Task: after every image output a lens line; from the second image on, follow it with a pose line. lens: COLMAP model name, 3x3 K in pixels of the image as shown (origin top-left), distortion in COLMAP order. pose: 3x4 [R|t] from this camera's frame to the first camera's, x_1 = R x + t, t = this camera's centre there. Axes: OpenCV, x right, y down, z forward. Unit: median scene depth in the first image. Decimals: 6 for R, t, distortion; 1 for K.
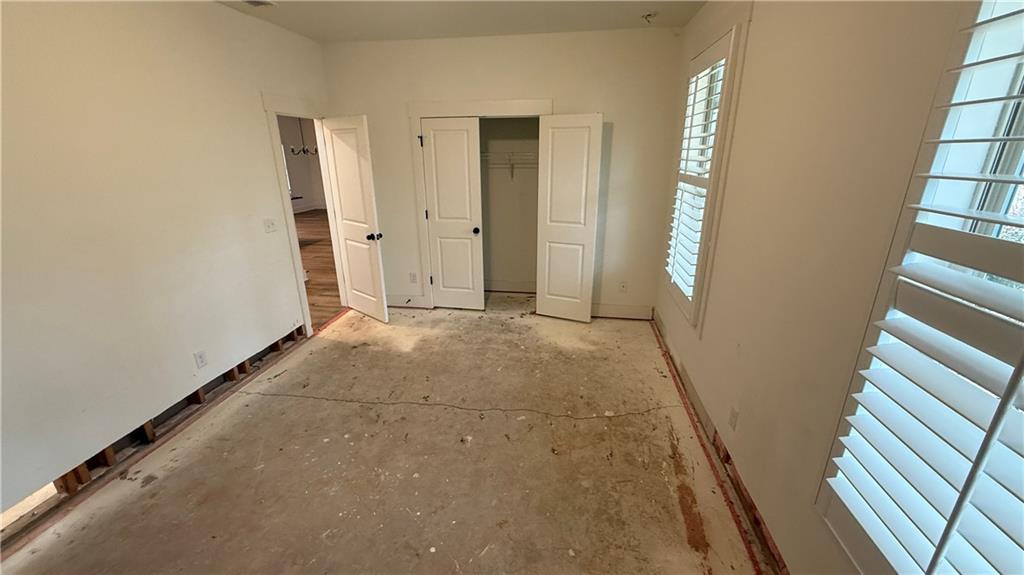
lens RADIAL K [[406.6, 0, 513.1], [0, 406.6, 288.1], [0, 0, 1]] dist [-0.000613, 0.000091]
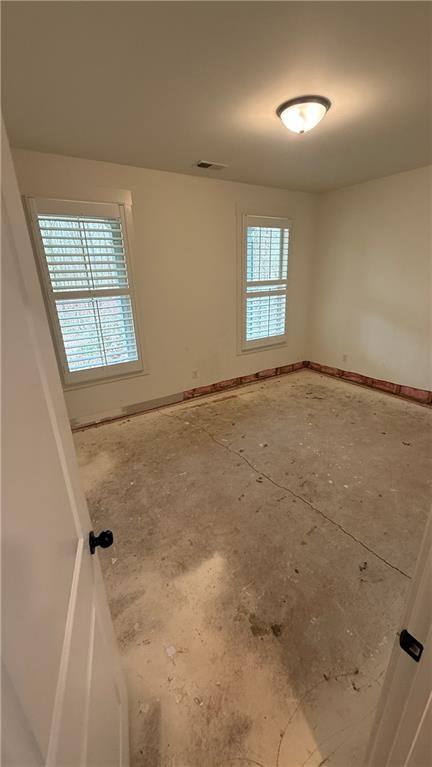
lens RADIAL K [[304.6, 0, 215.5], [0, 304.6, 382.4], [0, 0, 1]] dist [-0.000613, 0.000091]
pose [[-0.655846, -0.236584, 0.716864, -0.674256], [0.272293, 0.811554, 0.516950, -0.431756], [-0.704075, 0.534237, -0.467835, 1.315622]]
